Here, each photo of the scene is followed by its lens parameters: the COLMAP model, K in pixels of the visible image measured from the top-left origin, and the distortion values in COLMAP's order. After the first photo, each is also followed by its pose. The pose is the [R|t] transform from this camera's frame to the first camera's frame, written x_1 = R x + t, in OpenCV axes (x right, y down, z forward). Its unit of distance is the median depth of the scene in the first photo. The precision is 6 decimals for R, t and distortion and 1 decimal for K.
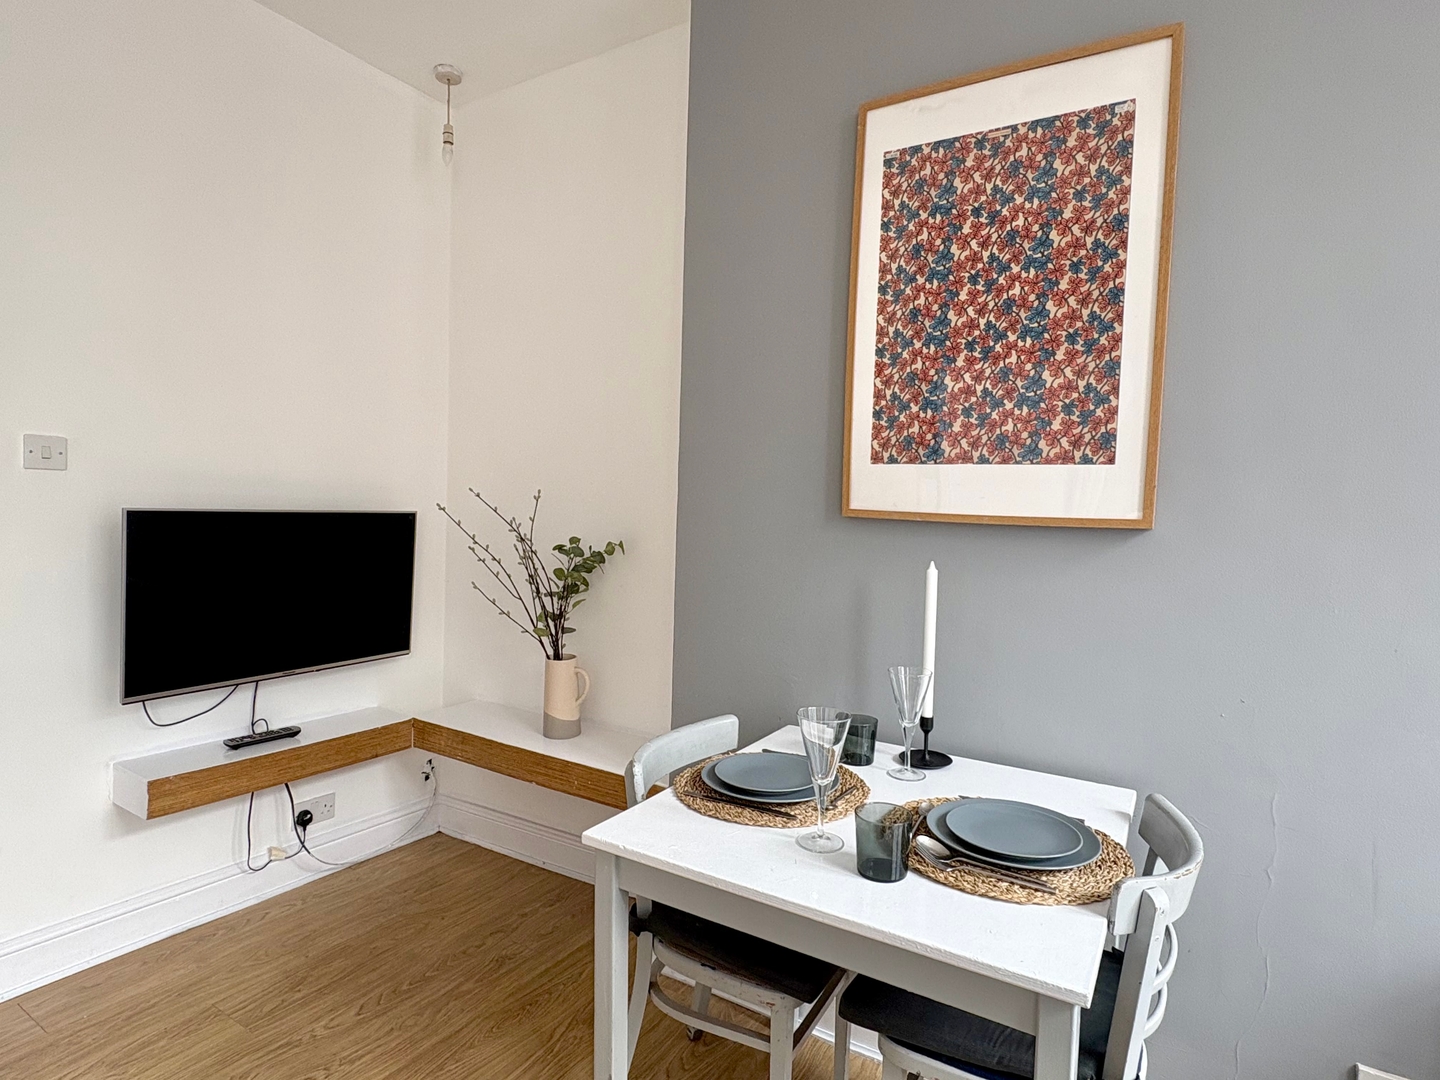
lens RADIAL K [[780.5, 0, 717.1], [0, 780.5, 533.9], [0, 0, 1]] dist [-0.001203, 0.003385]
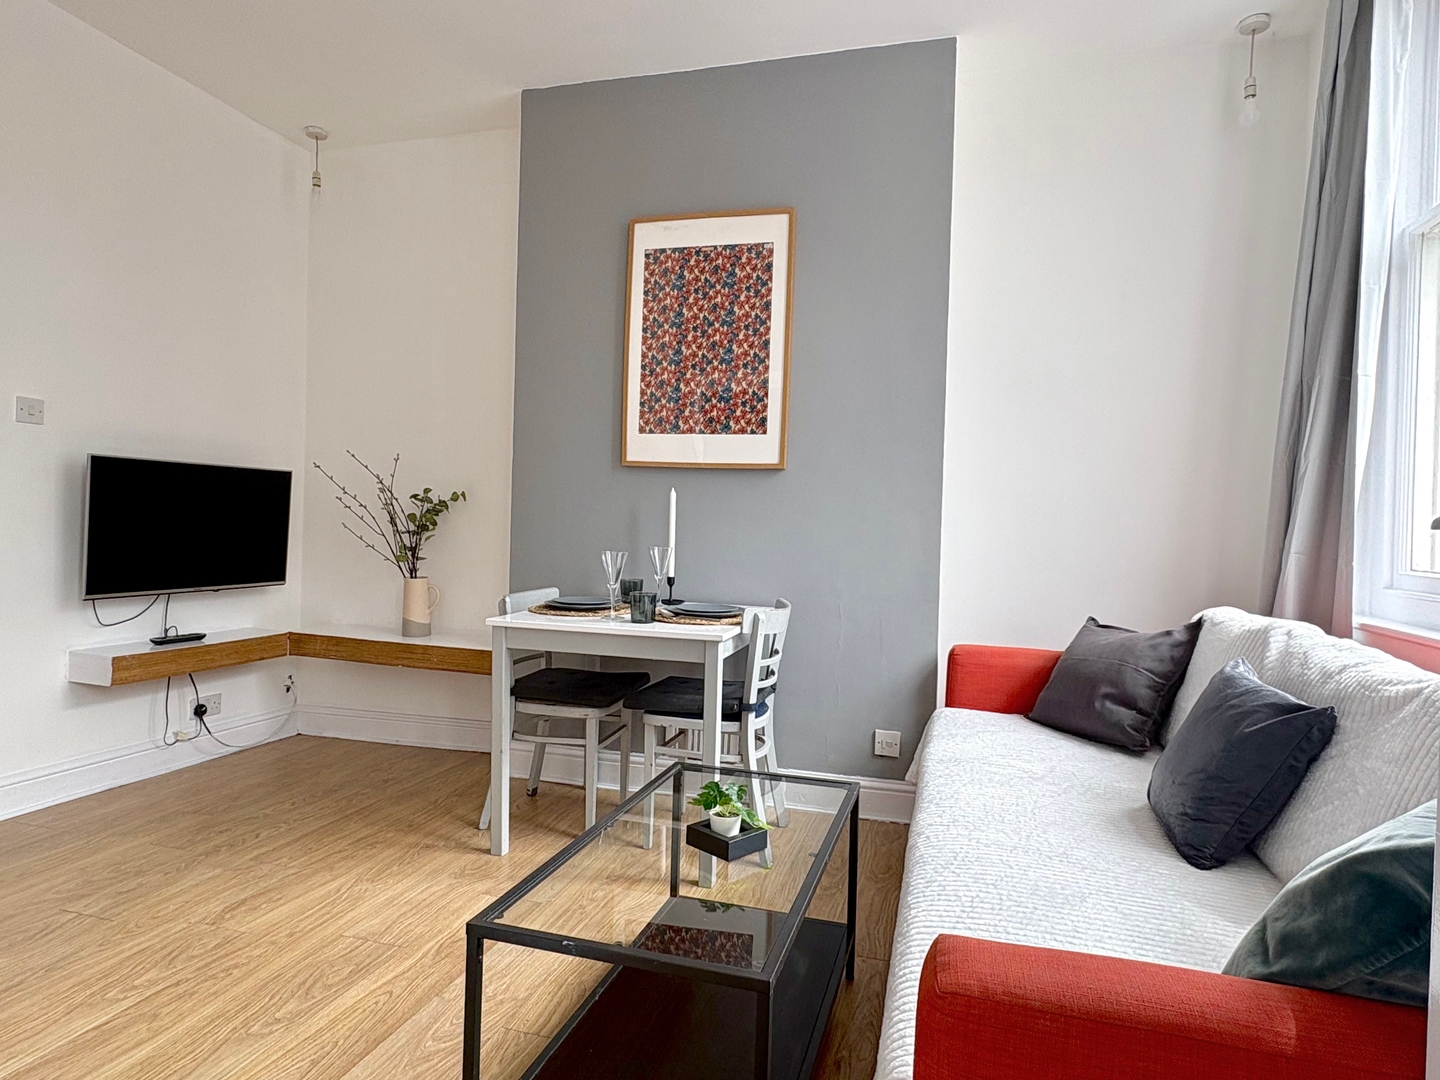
lens RADIAL K [[840.5, 0, 719.0], [0, 840.5, 543.3], [0, 0, 1]] dist [-0.001692, 0.002042]
pose [[0.962204, -0.007520, 0.272226, -0.118184], [0.008186, 0.999966, -0.001310, 0.136103], [-0.272207, 0.003489, 0.962233, -0.710039]]
